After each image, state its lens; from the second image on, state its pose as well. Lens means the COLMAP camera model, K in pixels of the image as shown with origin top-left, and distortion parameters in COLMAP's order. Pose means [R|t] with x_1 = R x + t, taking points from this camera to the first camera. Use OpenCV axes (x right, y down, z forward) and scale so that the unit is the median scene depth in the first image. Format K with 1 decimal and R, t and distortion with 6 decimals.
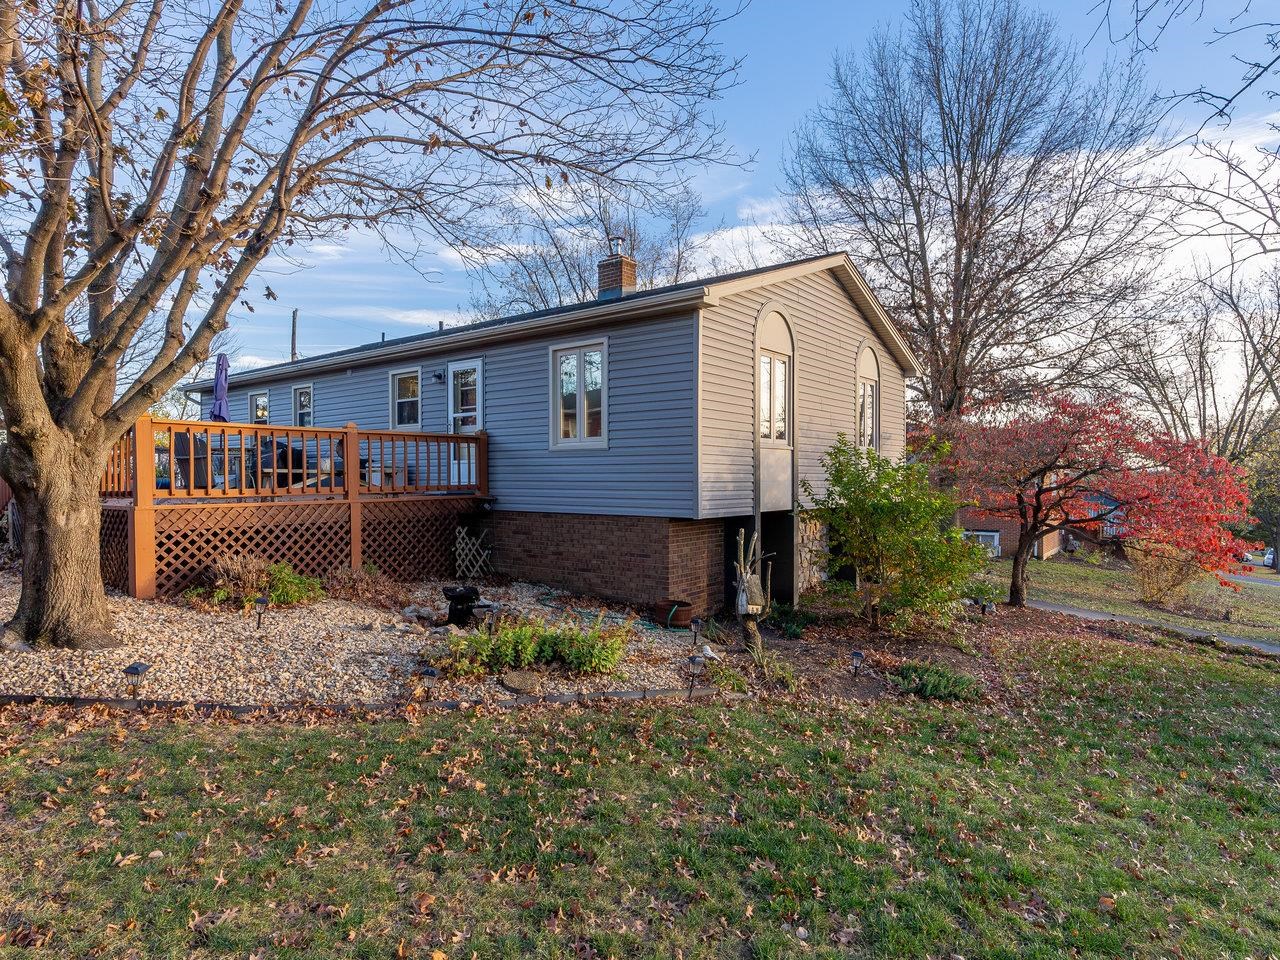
lens RADIAL K [[753.6, 0, 640.0], [0, 753.6, 480.0], [0, 0, 1]] dist [0.001437, 0.000111]
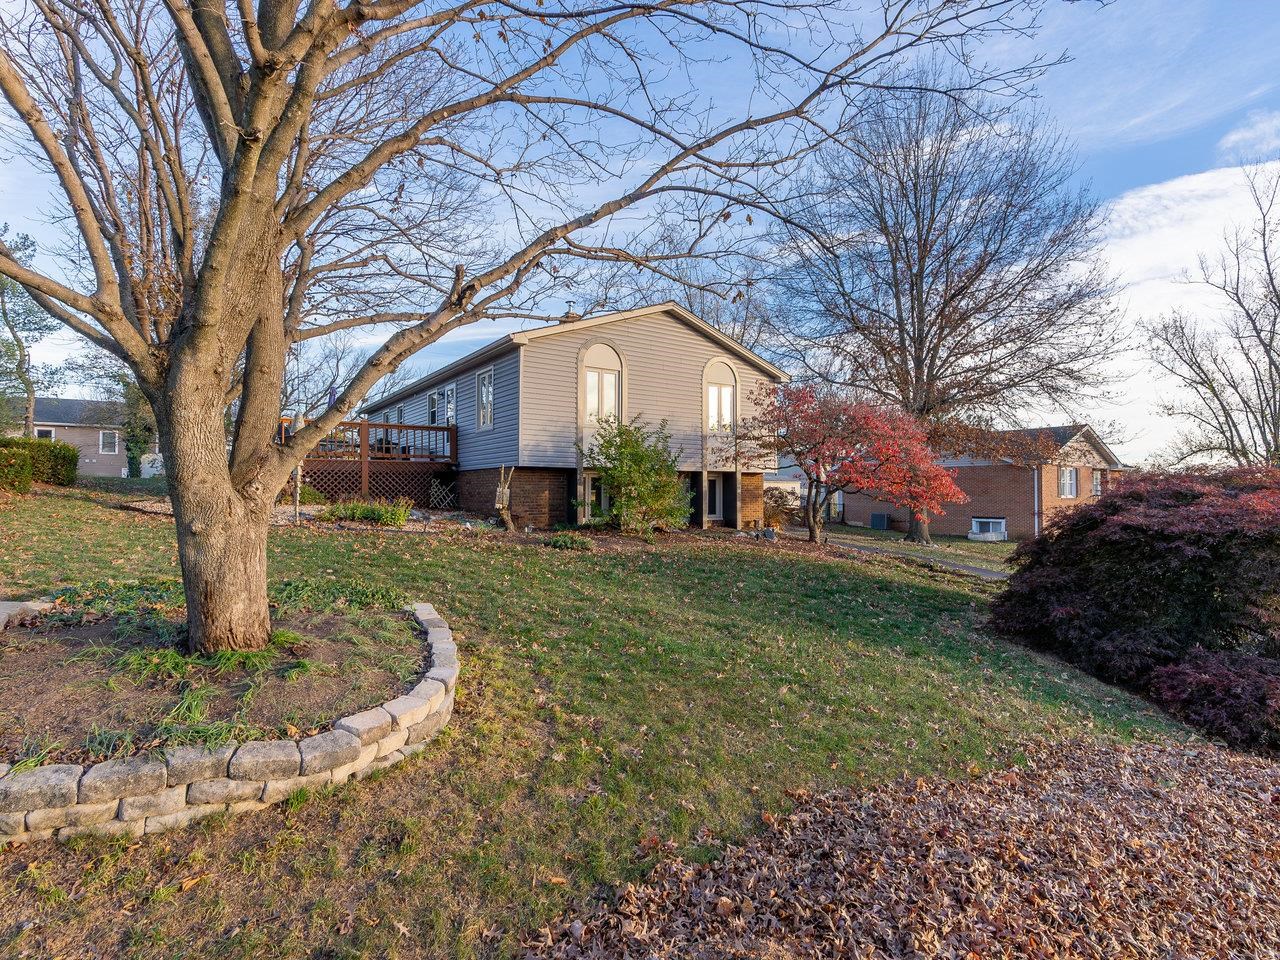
lens RADIAL K [[656.2, 0, 627.4], [0, 656.2, 482.6], [0, 0, 1]] dist [-0.003113, 0.001198]
pose [[0.950146, -0.002654, -0.311794, 0.671299], [-0.004359, 0.999753, -0.021794, 0.103709], [0.311775, 0.022067, 0.949900, -0.306139]]
